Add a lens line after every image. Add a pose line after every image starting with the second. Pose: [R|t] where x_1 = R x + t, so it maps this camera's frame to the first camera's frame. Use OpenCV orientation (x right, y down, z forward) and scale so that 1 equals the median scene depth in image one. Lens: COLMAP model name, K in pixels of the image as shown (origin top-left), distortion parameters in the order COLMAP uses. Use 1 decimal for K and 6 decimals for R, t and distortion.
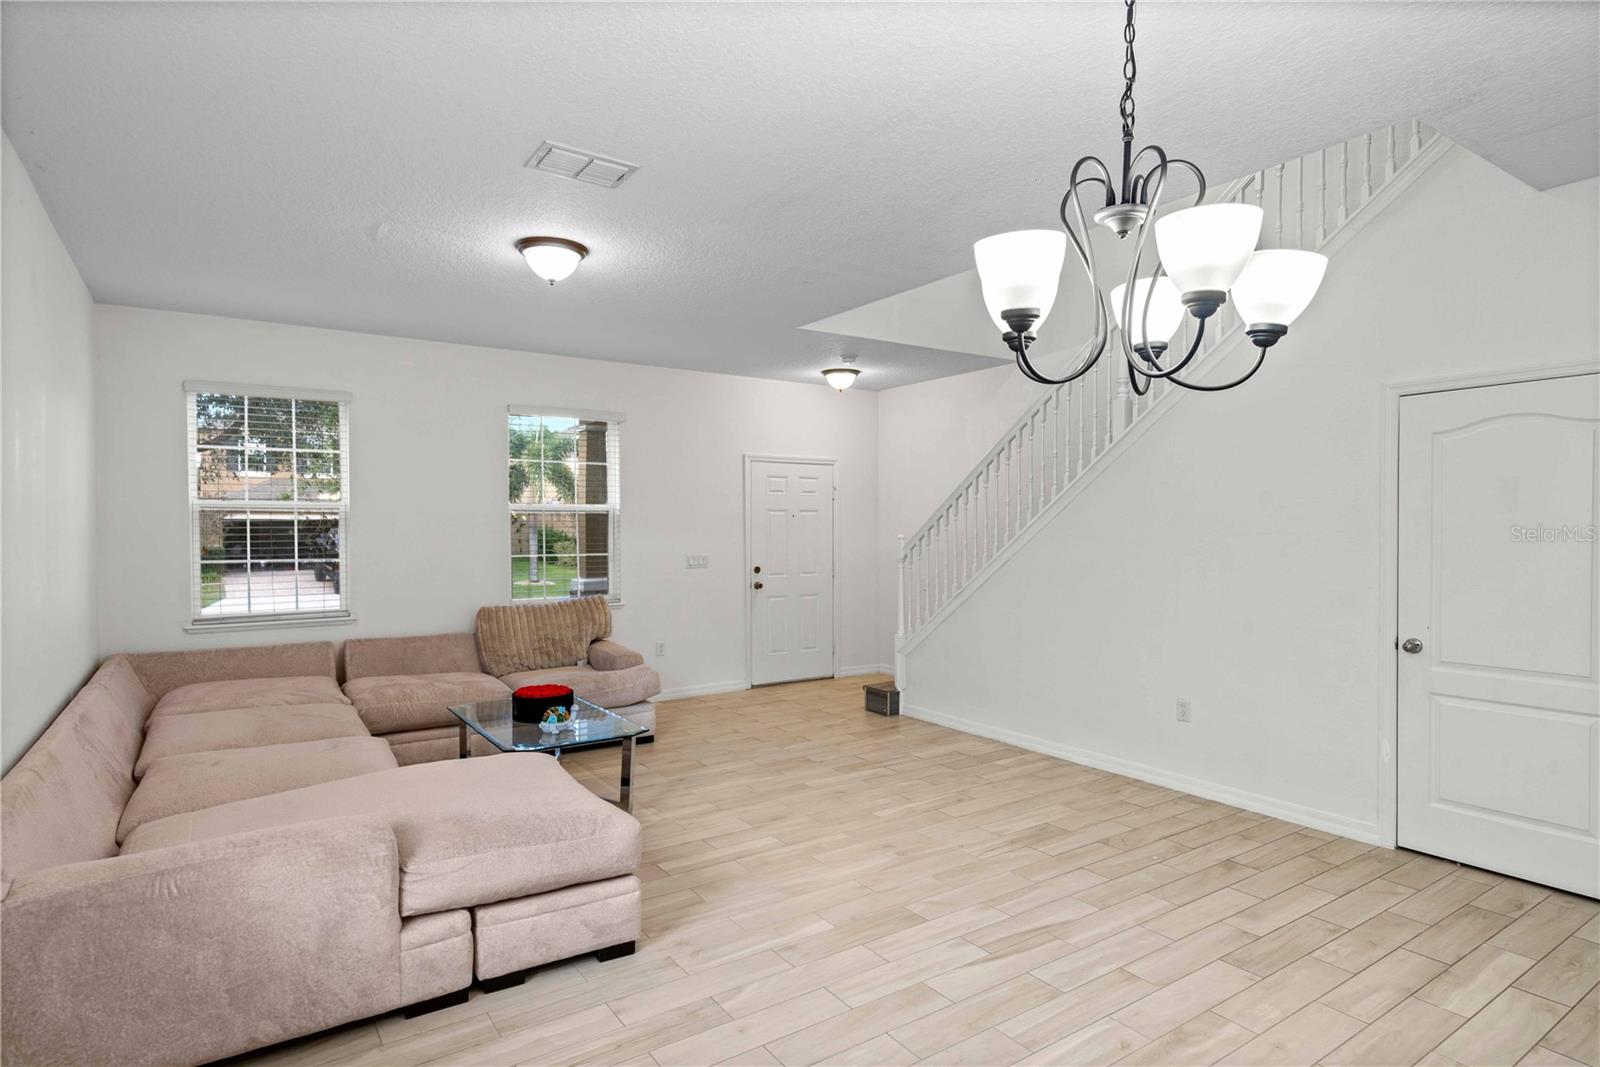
lens RADIAL K [[861.5, 0, 800.8], [0, 861.5, 538.9], [0, 0, 1]] dist [0.002368, 0.000811]
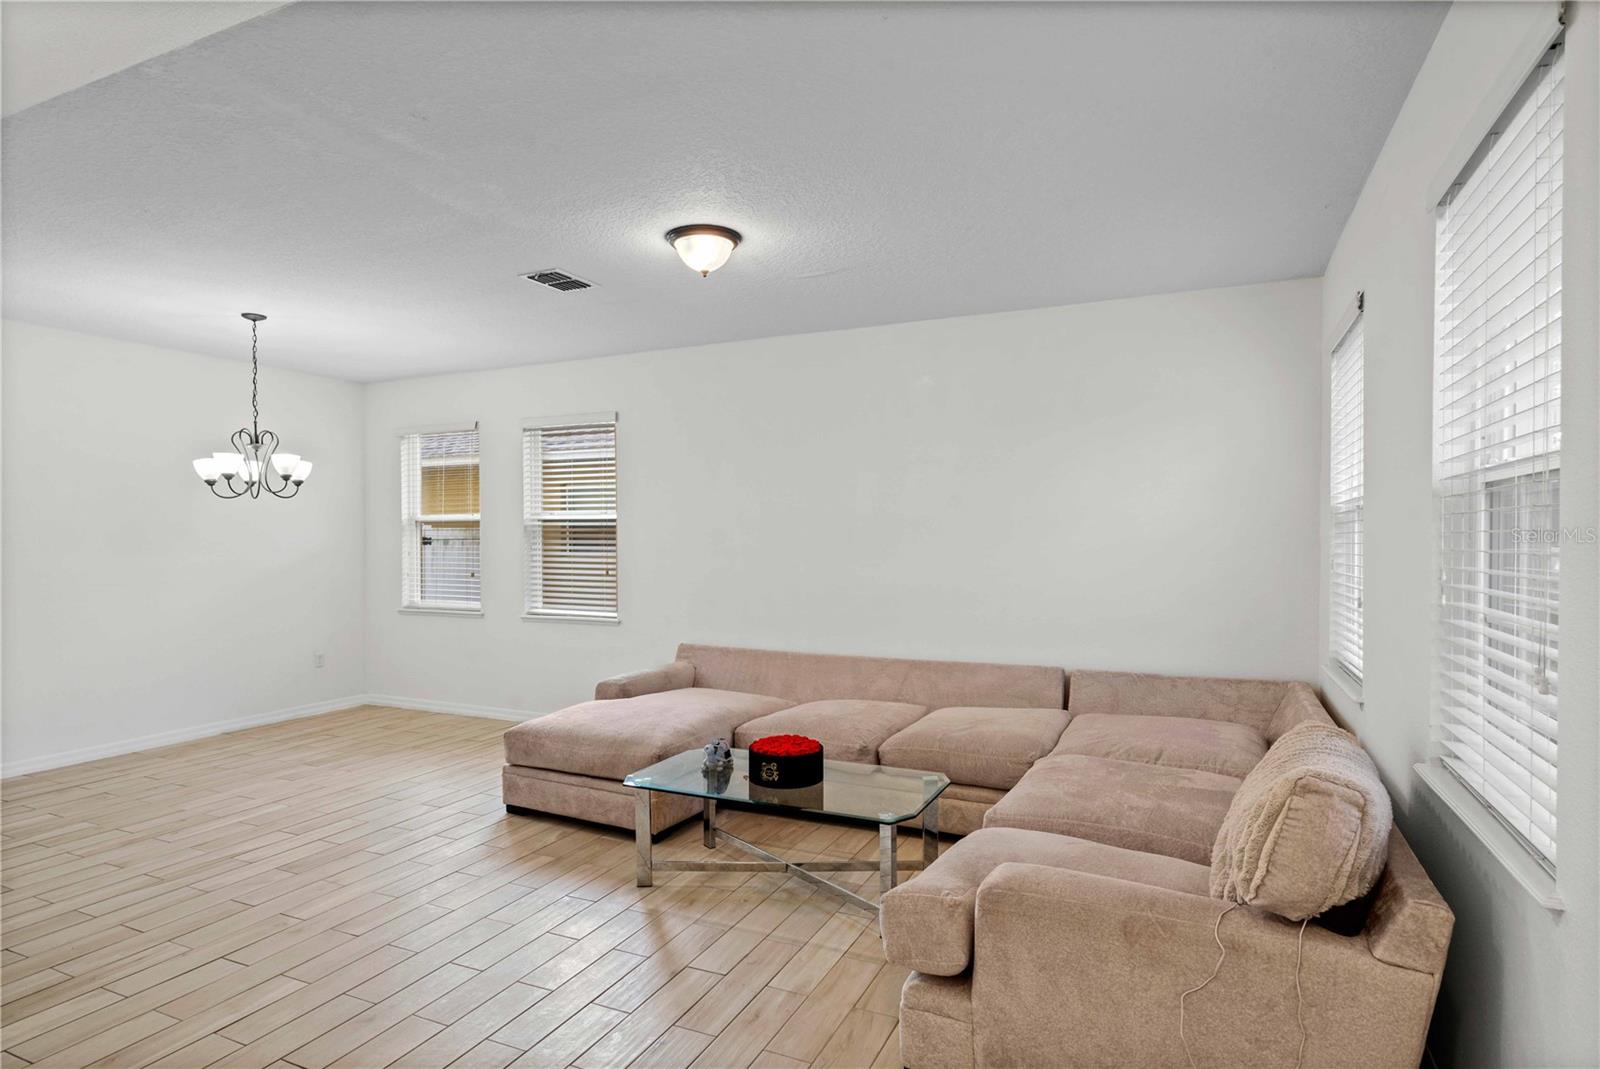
lens RADIAL K [[861.5, 0, 800.8], [0, 861.5, 539.9], [0, 0, 1]] dist [0.002368, 0.000811]
pose [[-0.861854, 0.003989, -0.507141, 0.099468], [-0.003812, 0.999890, 0.014344, -0.023989], [0.507142, 0.014296, -0.861744, 1.941561]]
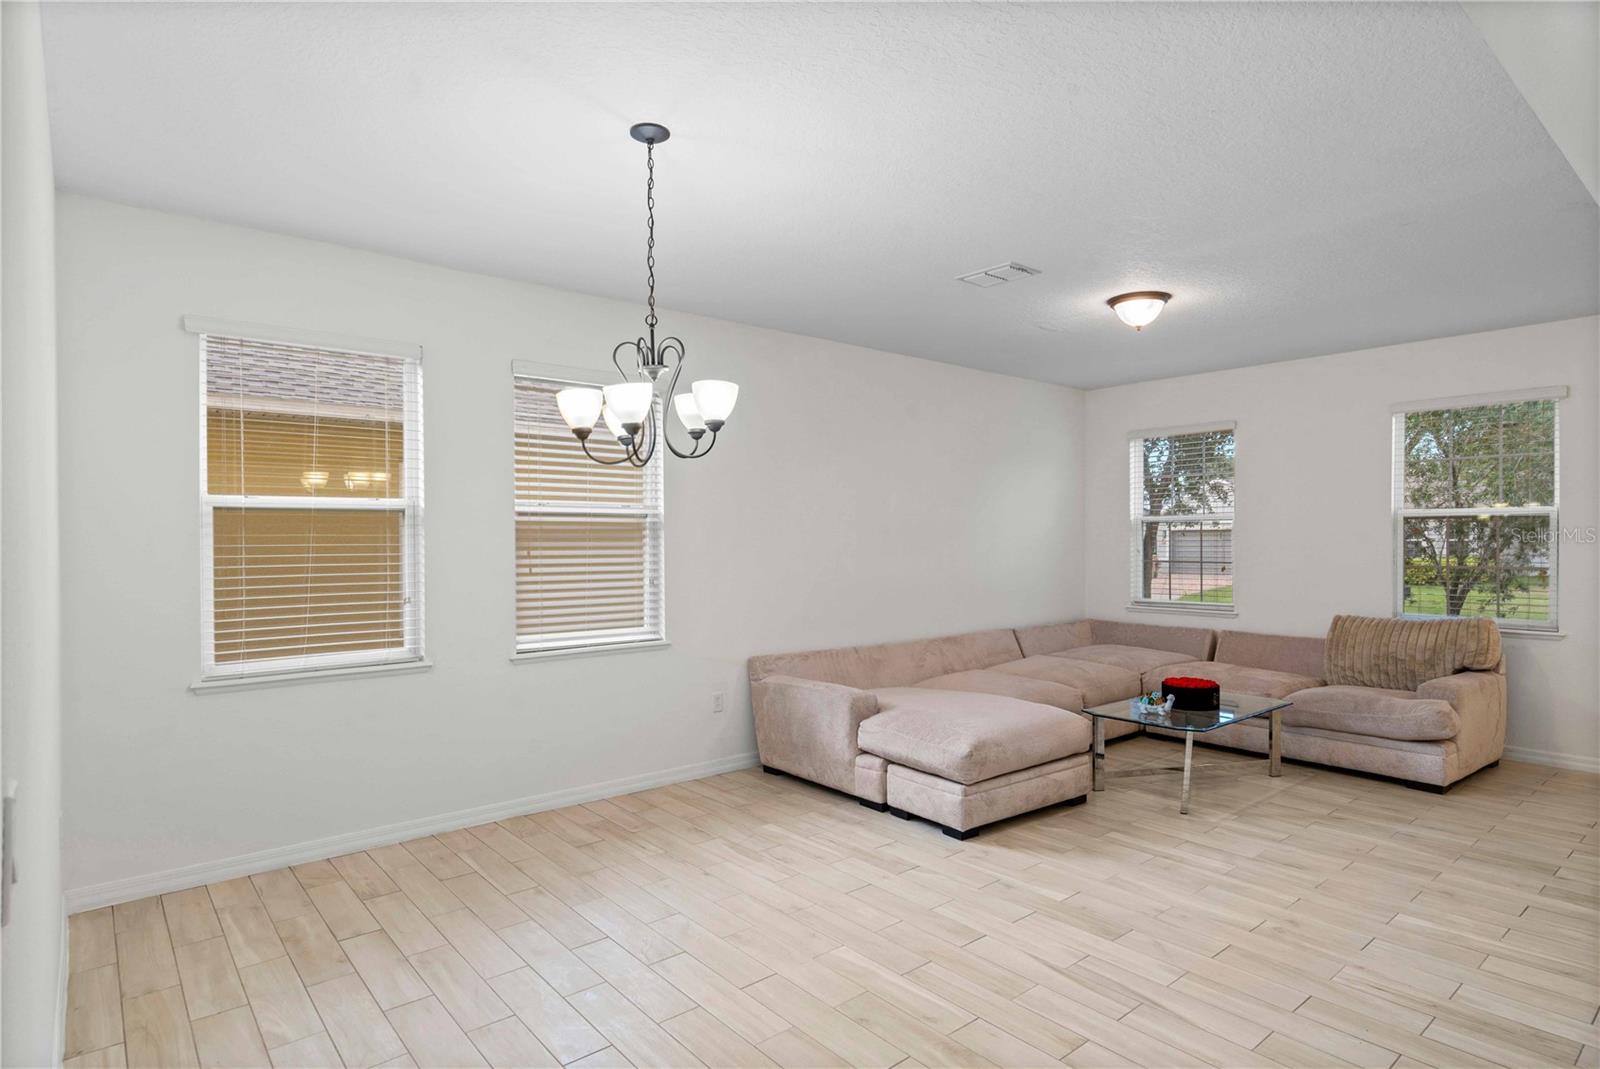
lens RADIAL K [[861.5, 0, 800.8], [0, 861.5, 539.9], [0, 0, 1]] dist [0.002368, 0.000811]
pose [[0.099059, 0.005223, -0.995068, 0.877993], [-0.010600, 0.999935, 0.004193, -0.008933], [0.995025, 0.010132, 0.099108, 0.445569]]
